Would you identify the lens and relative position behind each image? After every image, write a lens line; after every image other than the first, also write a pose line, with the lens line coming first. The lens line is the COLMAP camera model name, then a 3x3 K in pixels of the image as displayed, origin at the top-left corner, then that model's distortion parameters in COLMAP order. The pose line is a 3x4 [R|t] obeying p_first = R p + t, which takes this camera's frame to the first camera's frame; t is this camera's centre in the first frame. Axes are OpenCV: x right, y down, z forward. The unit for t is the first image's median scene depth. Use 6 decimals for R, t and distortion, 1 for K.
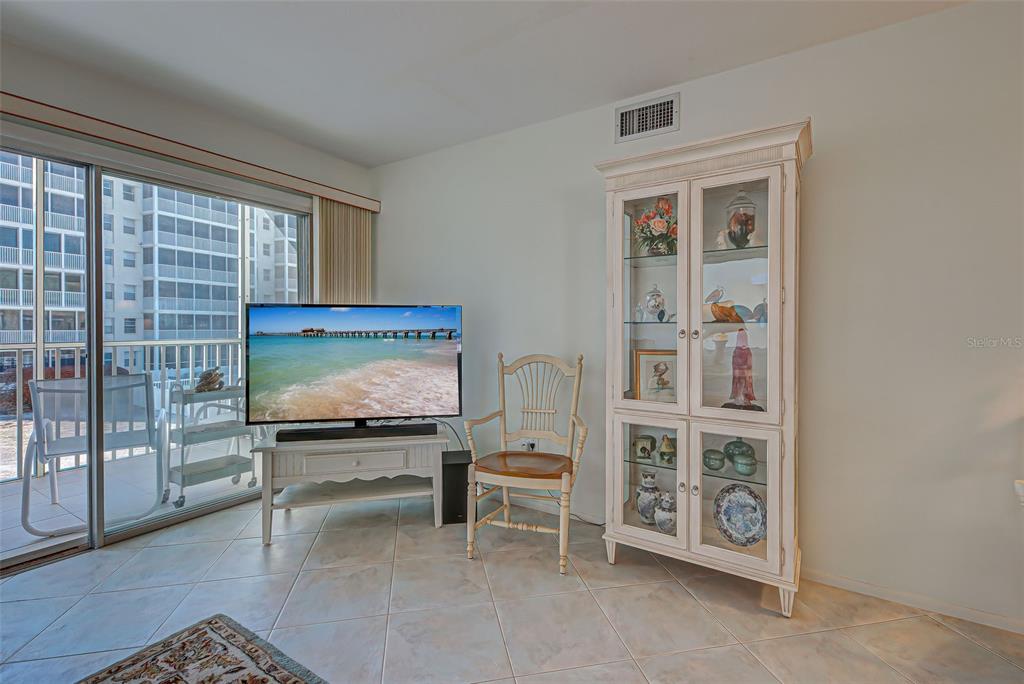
lens RADIAL K [[448.5, 0, 514.6], [0, 448.5, 321.0], [0, 0, 1]] dist [0.007230, -0.000778]
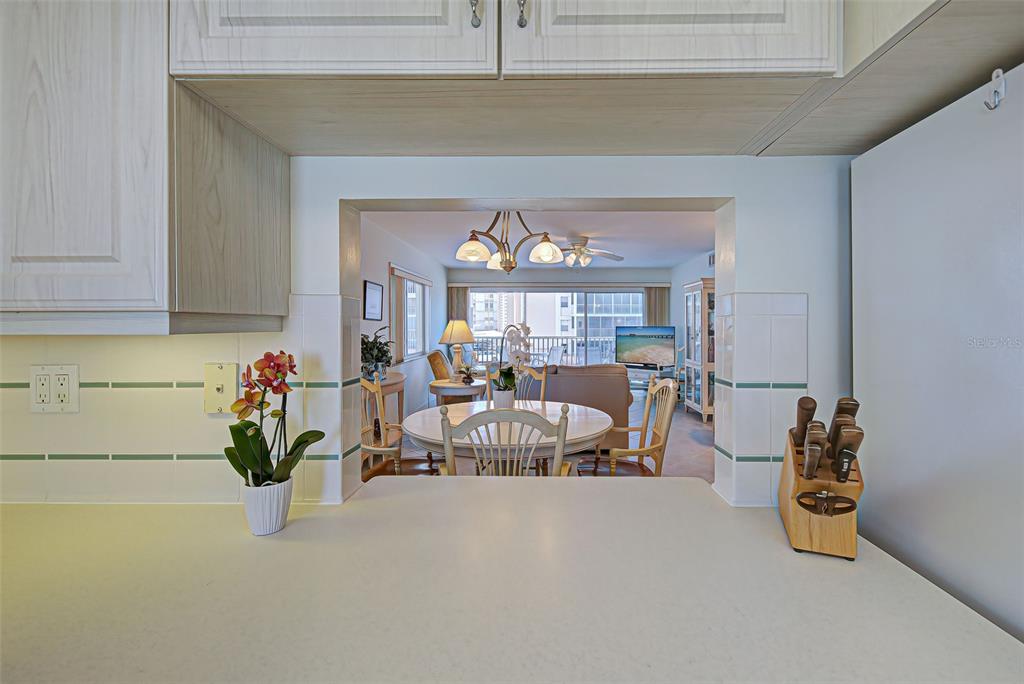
lens RADIAL K [[438.8, 0, 532.7], [0, 438.8, 328.1], [0, 0, 1]] dist [0.002928, -0.002110]
pose [[0.524604, 0.004111, -0.851337, 1.764781], [0.011883, 0.999856, 0.012150, -0.068929], [0.851264, -0.016490, 0.524479, -1.191503]]
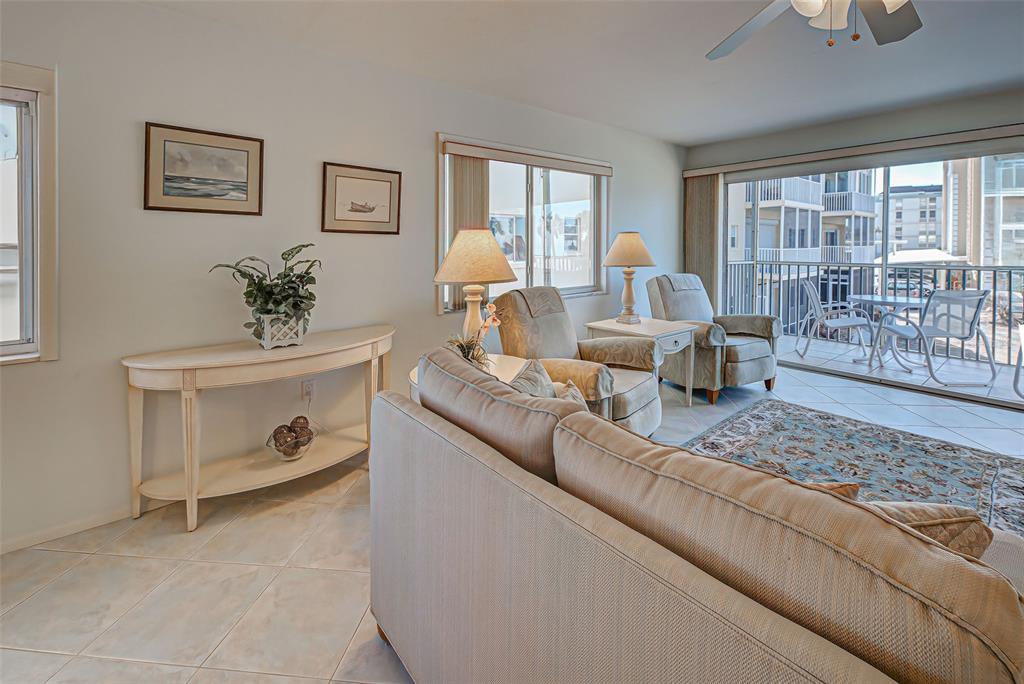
lens RADIAL K [[448.5, 0, 536.6], [0, 448.5, 248.6], [0, 0, 1]] dist [0.007230, -0.000778]
pose [[-0.270200, 0.012046, -0.962729, 0.822332], [0.015166, 0.999851, 0.008254, -0.054589], [0.962685, -0.012370, -0.270342, -0.176129]]
